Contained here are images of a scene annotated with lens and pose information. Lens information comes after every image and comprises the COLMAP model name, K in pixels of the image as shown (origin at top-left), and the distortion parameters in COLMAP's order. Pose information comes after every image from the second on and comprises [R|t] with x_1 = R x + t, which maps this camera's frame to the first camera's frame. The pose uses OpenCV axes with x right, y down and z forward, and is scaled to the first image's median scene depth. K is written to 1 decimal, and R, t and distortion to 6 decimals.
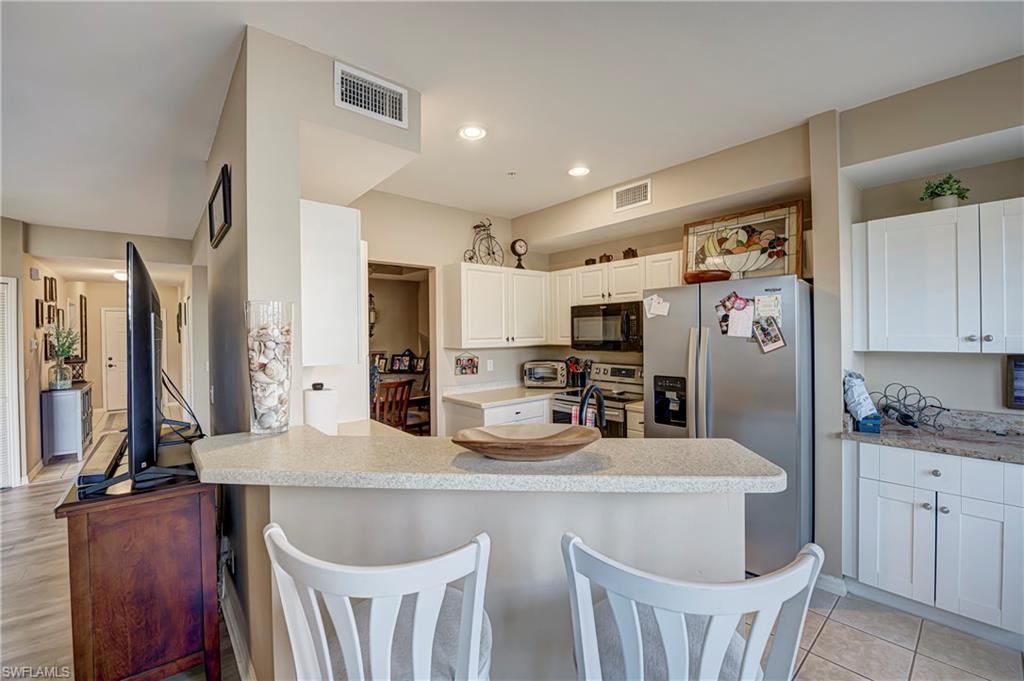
lens RADIAL K [[418.0, 0, 516.3], [0, 418.0, 335.7], [0, 0, 1]] dist [-0.013874, -0.000299]
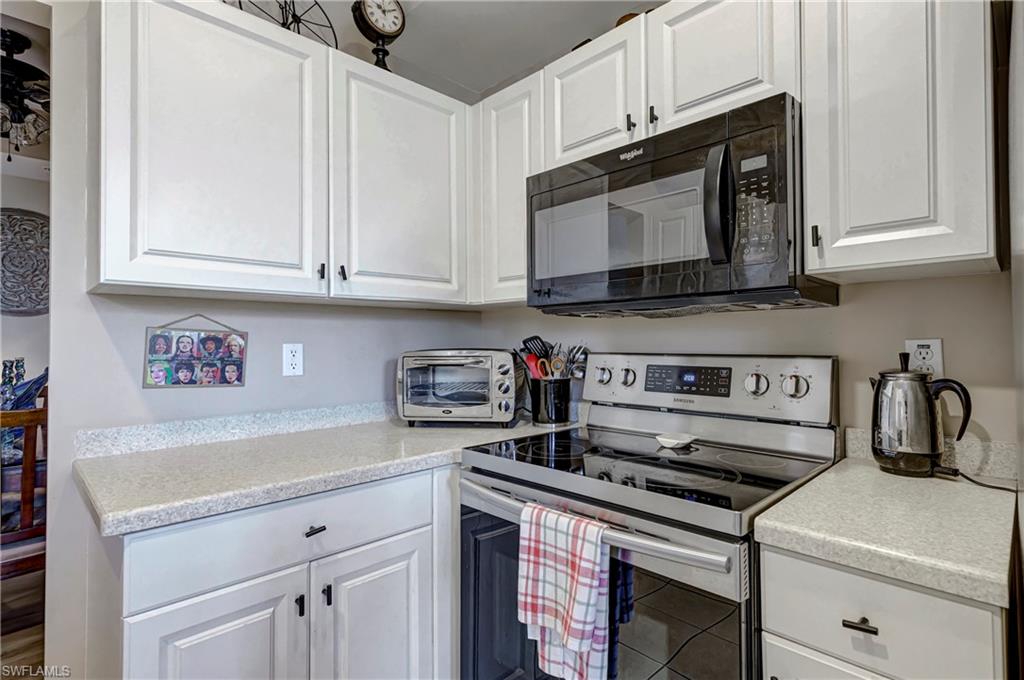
lens RADIAL K [[507.5, 0, 517.0], [0, 507.5, 336.6], [0, 0, 1]] dist [0.005598, 0.000330]
pose [[0.997630, 0.007348, 0.068418, 0.127181], [-0.006166, 0.999828, -0.017465, 0.080783], [-0.068534, 0.017001, 0.997504, 0.796268]]
